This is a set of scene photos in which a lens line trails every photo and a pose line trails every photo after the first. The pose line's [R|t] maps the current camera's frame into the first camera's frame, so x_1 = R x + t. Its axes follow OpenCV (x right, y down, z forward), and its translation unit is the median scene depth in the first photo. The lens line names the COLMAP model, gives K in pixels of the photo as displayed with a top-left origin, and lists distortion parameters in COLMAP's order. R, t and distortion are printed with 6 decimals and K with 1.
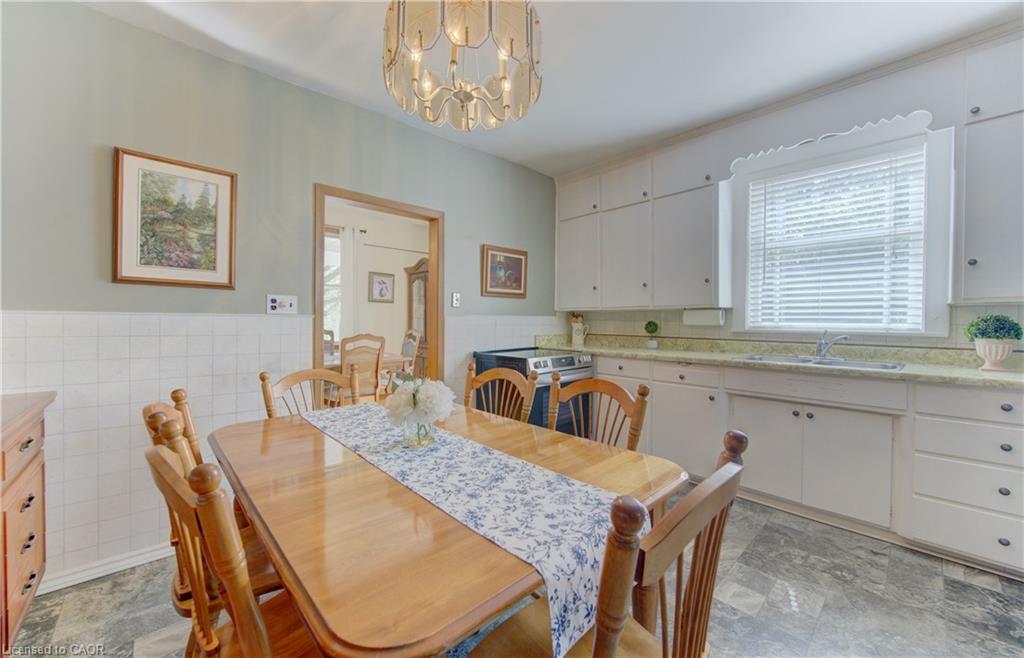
lens RADIAL K [[387.8, 0, 499.5], [0, 387.8, 324.6], [0, 0, 1]] dist [-0.006583, 0.000104]
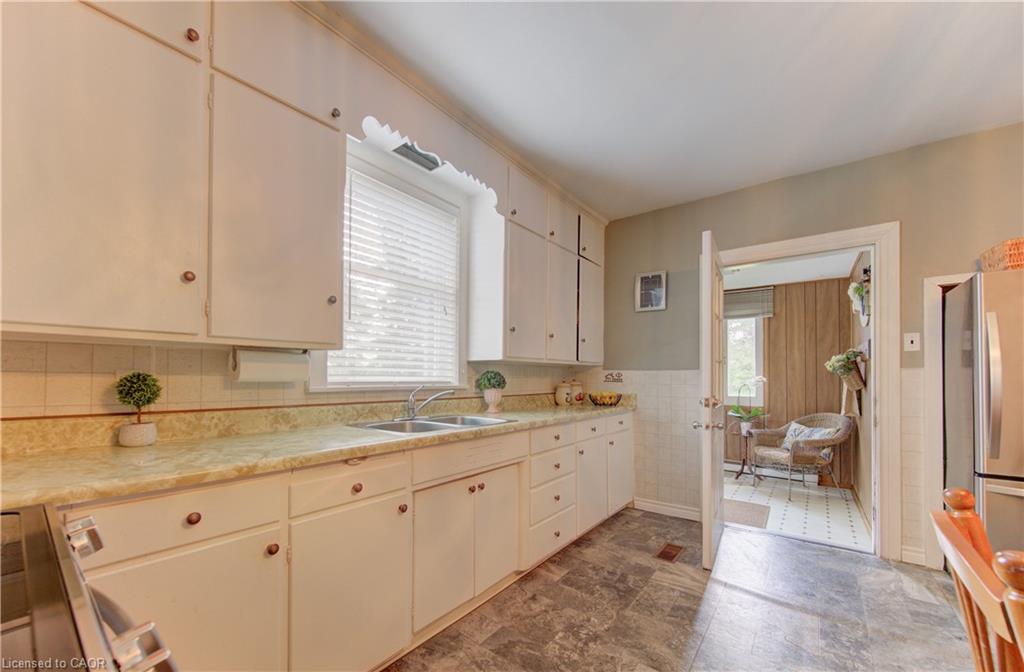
lens RADIAL K [[401.9, 0, 475.9], [0, 401.9, 372.8], [0, 0, 1]] dist [-0.002443, -0.000433]
pose [[-0.142245, 0.007298, 0.989805, -0.070995], [0.006190, 0.999960, -0.006483, -0.007769], [-0.989812, 0.005205, -0.142285, 1.216903]]
